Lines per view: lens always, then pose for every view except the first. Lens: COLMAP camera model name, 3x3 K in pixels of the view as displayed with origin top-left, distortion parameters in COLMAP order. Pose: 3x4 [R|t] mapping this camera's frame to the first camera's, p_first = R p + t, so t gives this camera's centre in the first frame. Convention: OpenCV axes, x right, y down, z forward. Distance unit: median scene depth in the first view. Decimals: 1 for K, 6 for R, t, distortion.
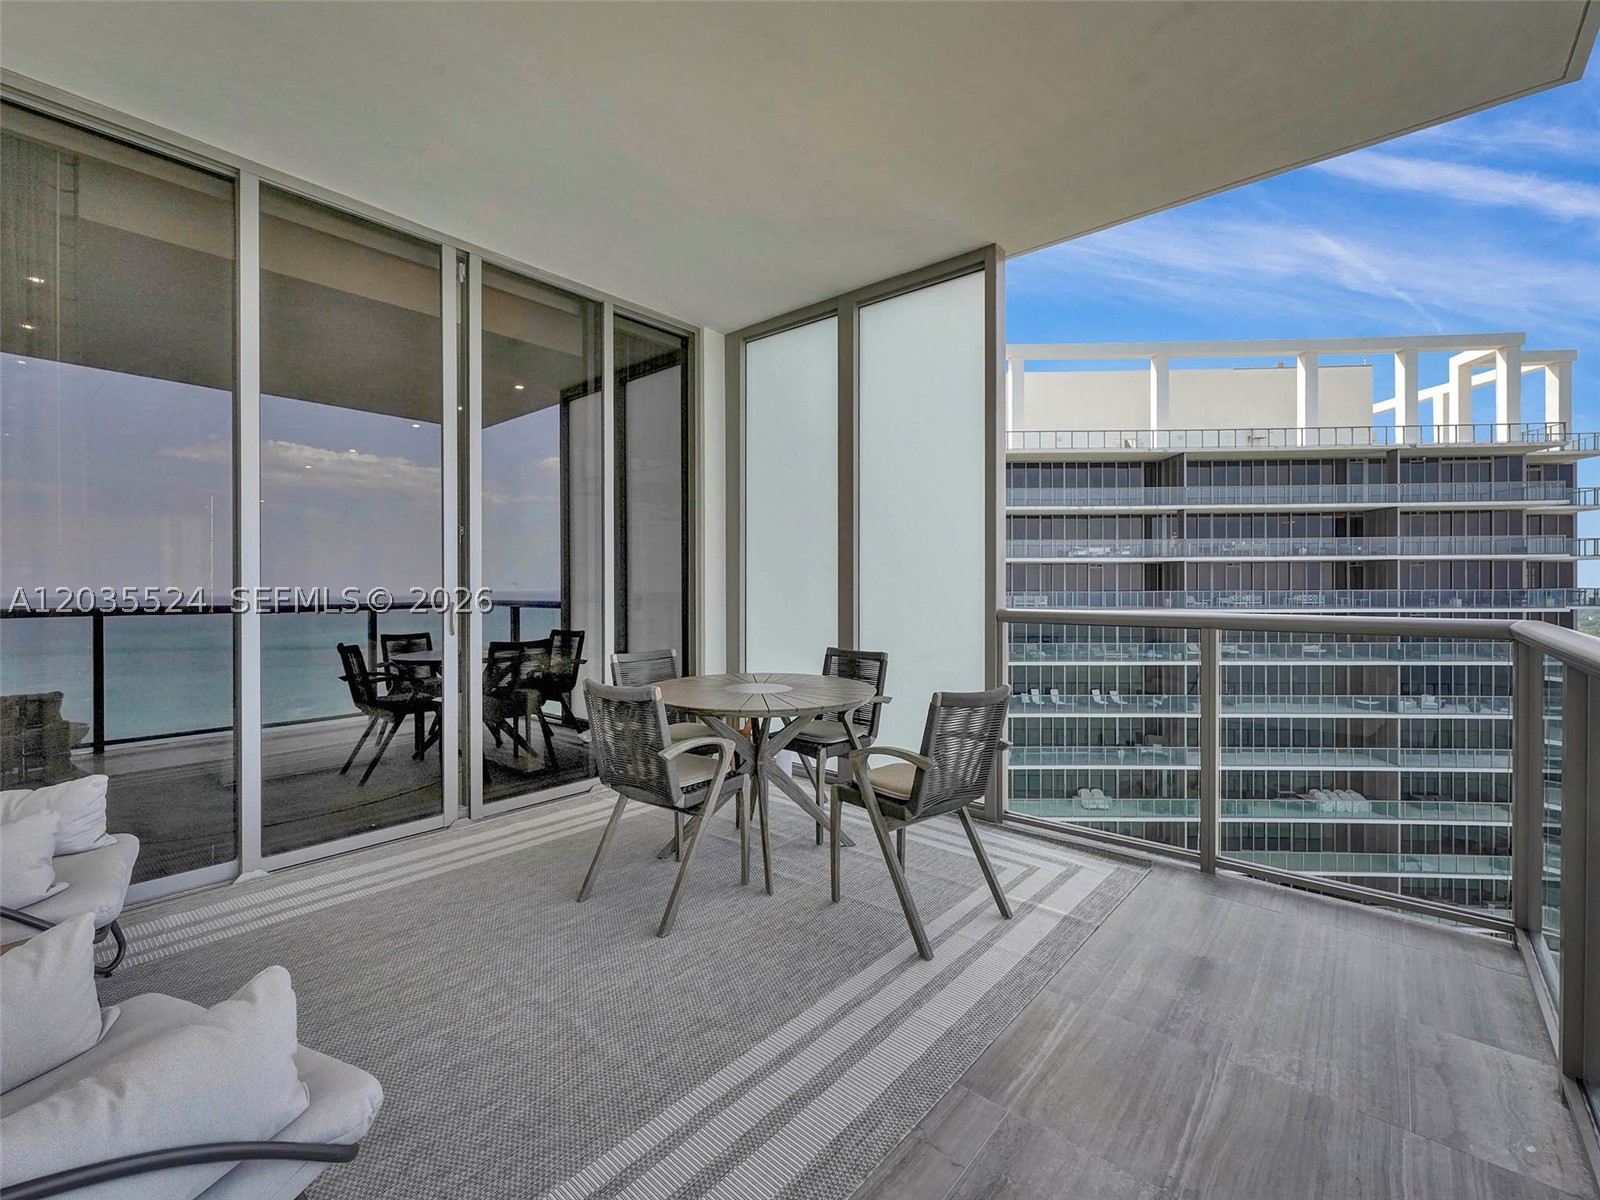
lens RADIAL K [[689.9, 0, 800.0], [0, 689.9, 600.0], [0, 0, 1]] dist [0.001167, 0.000236]
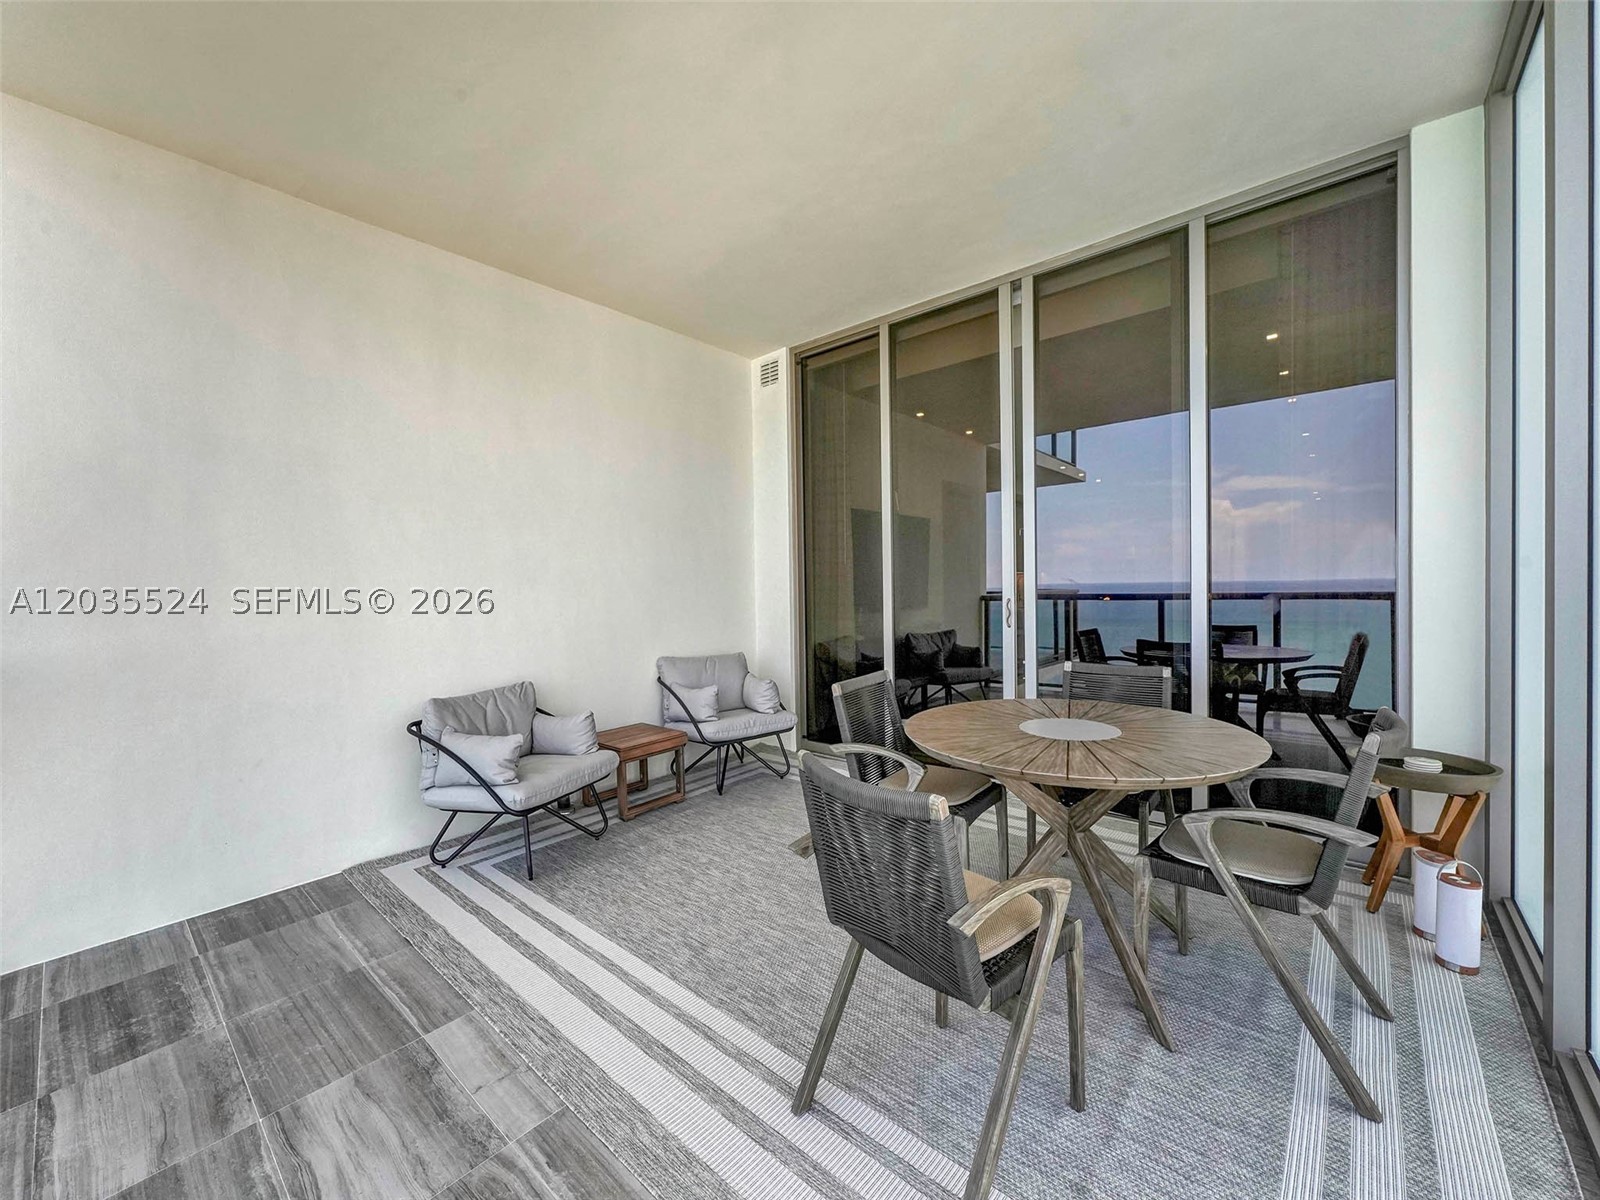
lens RADIAL K [[643.5, 0, 800.0], [0, 643.5, 600.0], [0, 0, 1]] dist [-0.003301, -0.000301]
pose [[-0.010029, 0.018926, -0.999771, 0.560574], [0.000326, 0.999821, 0.018924, -0.013715], [0.999950, -0.000136, -0.010034, 0.675223]]
